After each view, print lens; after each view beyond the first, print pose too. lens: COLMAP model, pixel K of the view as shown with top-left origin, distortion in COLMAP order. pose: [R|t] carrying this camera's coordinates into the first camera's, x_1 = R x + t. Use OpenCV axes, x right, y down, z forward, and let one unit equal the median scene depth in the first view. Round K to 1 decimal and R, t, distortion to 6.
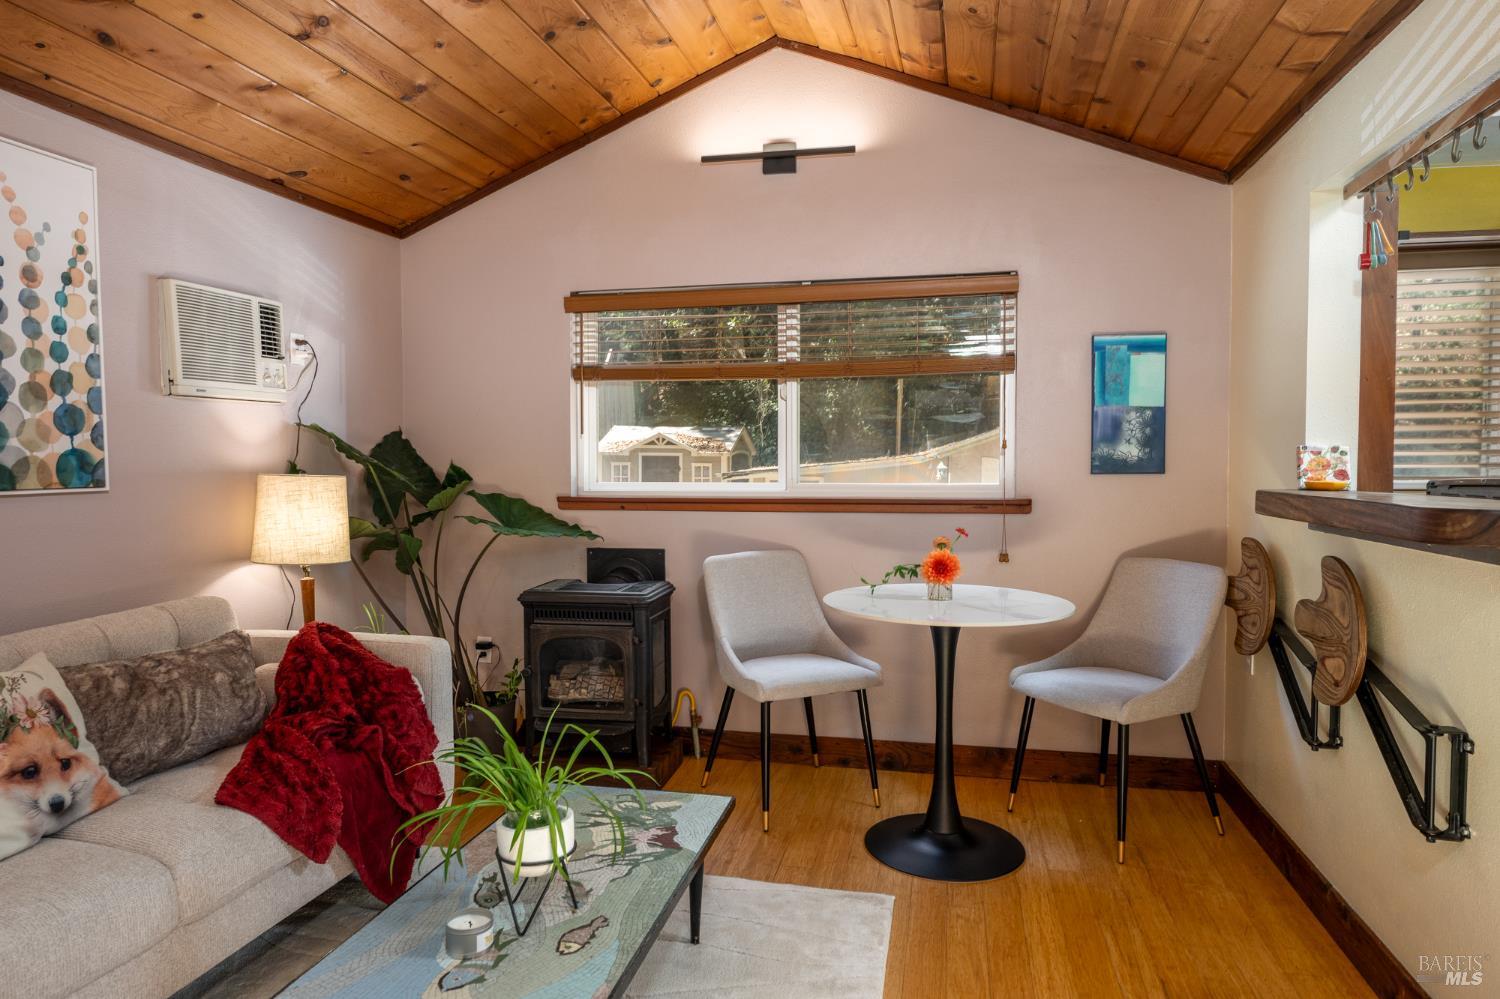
lens RADIAL K [[910.6, 0, 750.0], [0, 910.6, 499.5], [0, 0, 1]] dist [0.001879, -0.000888]
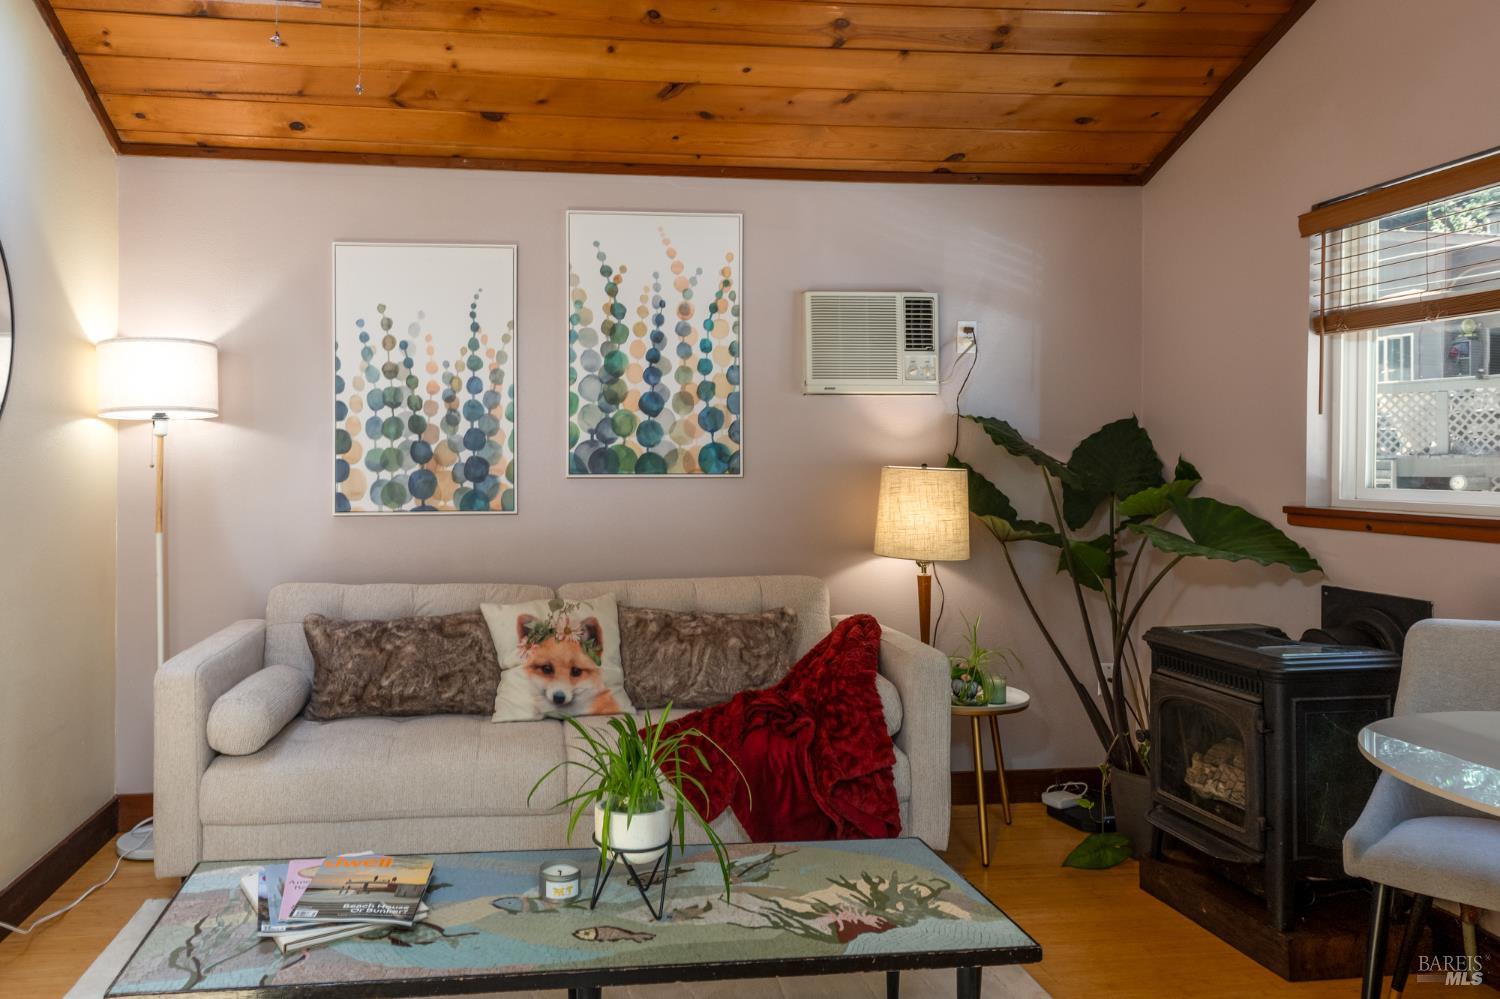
lens RADIAL K [[1053.8, 0, 631.1], [0, 1053.8, 460.5], [0, 0, 1]] dist [0.005272, 0.003020]
pose [[0.327280, 0.004111, -0.944919, 0.598548], [-0.045329, 0.998908, -0.011354, -0.009700], [0.943840, 0.046548, 0.327109, 0.426889]]
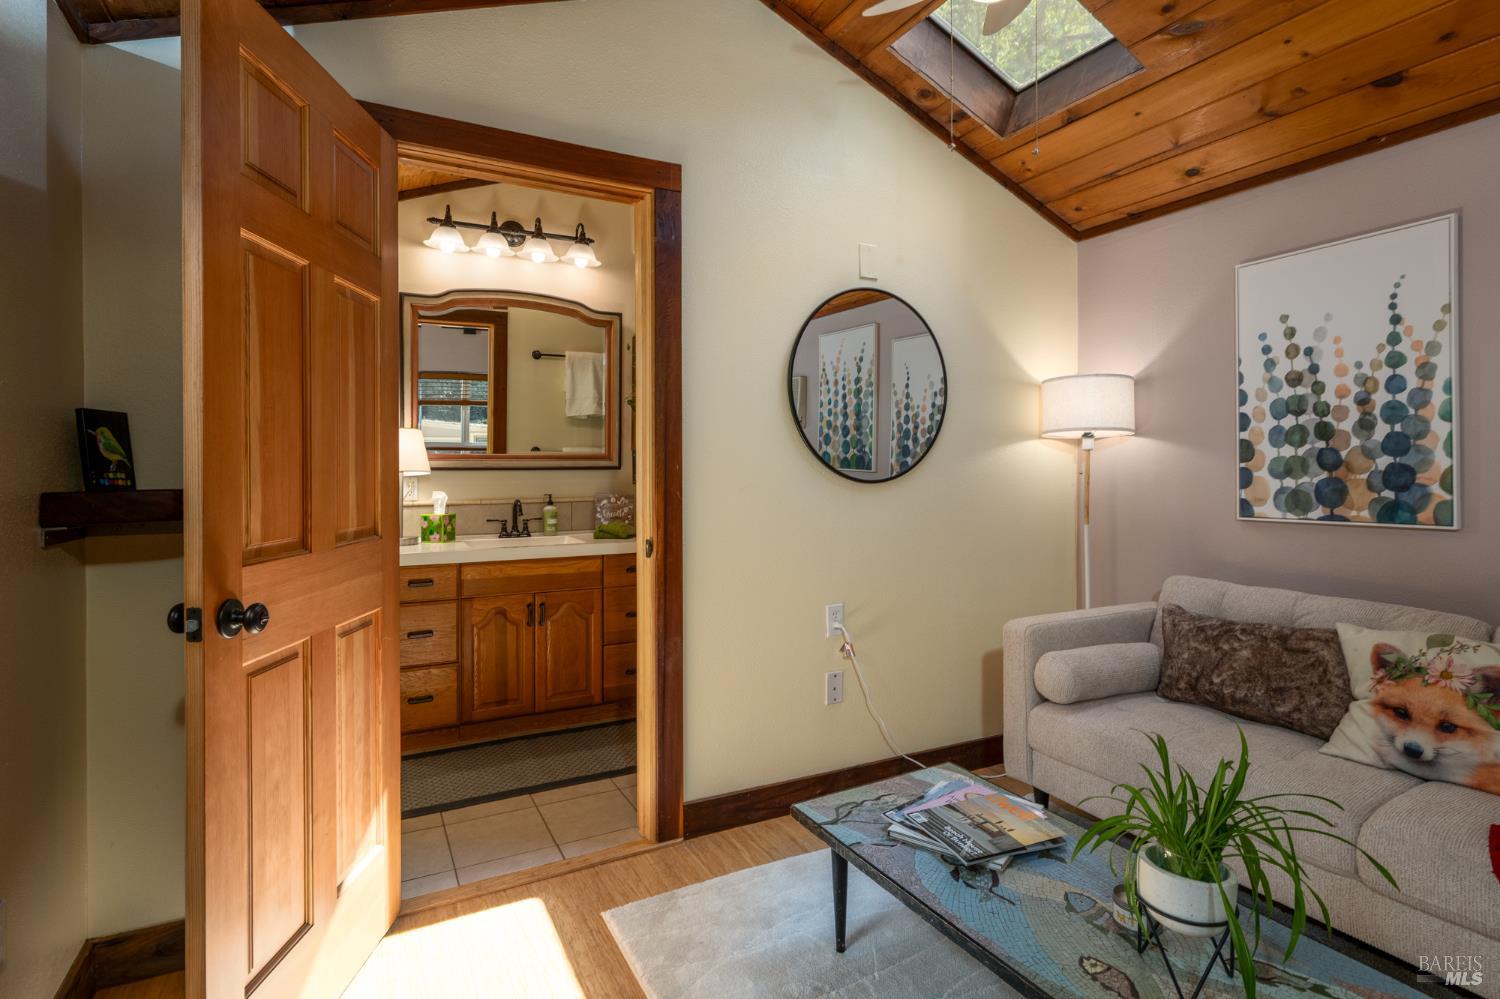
lens RADIAL K [[763.1, 0, 750.0], [0, 763.1, 474.2], [0, 0, 1]] dist [0.001515, 0.000561]
pose [[-0.760394, 0.009016, -0.649399, 0.386032], [-0.023008, 0.998902, 0.040809, -0.028069], [0.649054, 0.045973, -0.759352, 0.891850]]
